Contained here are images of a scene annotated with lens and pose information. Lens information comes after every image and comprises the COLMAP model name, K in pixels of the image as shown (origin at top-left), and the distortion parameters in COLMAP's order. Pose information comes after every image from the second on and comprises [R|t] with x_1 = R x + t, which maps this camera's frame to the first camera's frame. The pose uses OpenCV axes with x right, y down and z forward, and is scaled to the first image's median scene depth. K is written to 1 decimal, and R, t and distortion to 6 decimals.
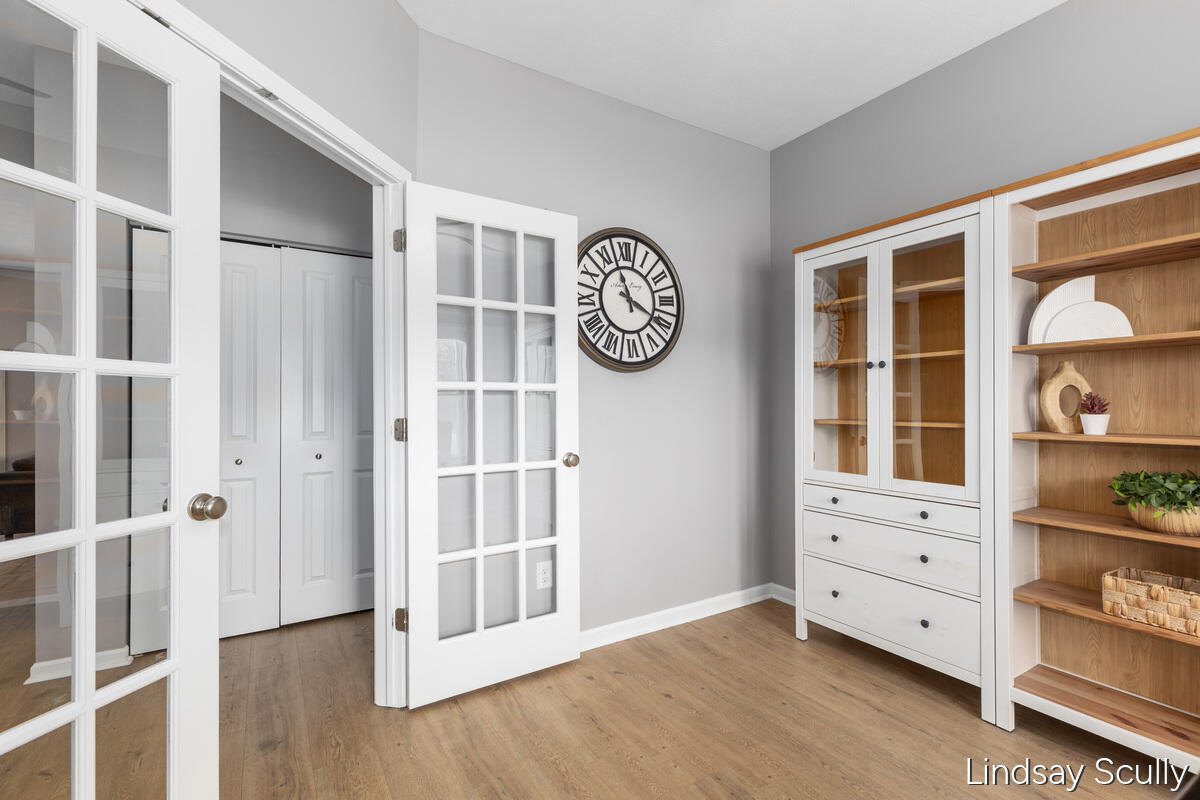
lens RADIAL K [[549.7, 0, 605.6], [0, 549.7, 399.2], [0, 0, 1]] dist [-0.001025, -0.001101]
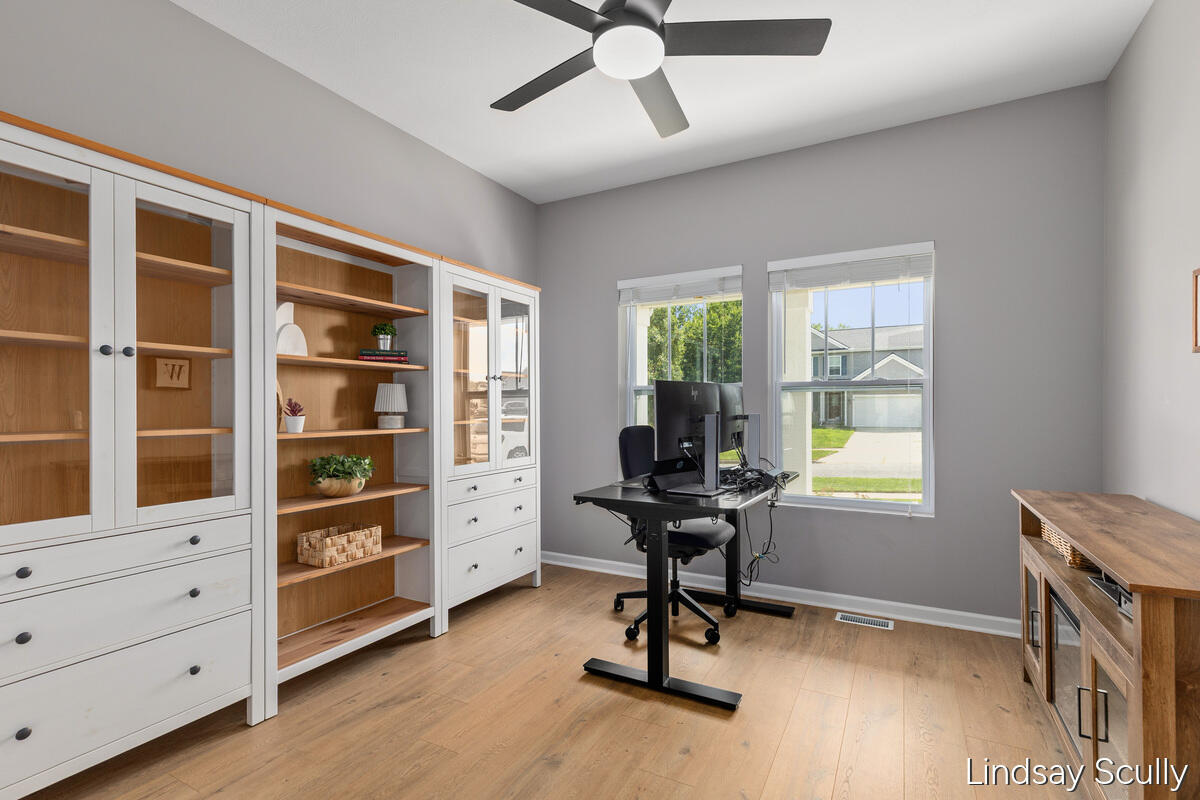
lens RADIAL K [[552.9, 0, 601.6], [0, 552.9, 411.6], [0, 0, 1]] dist [-0.000459, -0.000293]
pose [[-0.497086, 0.006284, 0.867679, -0.493165], [0.004451, 0.999979, -0.004692, 0.024084], [-0.867690, 0.001530, -0.497103, 0.948782]]
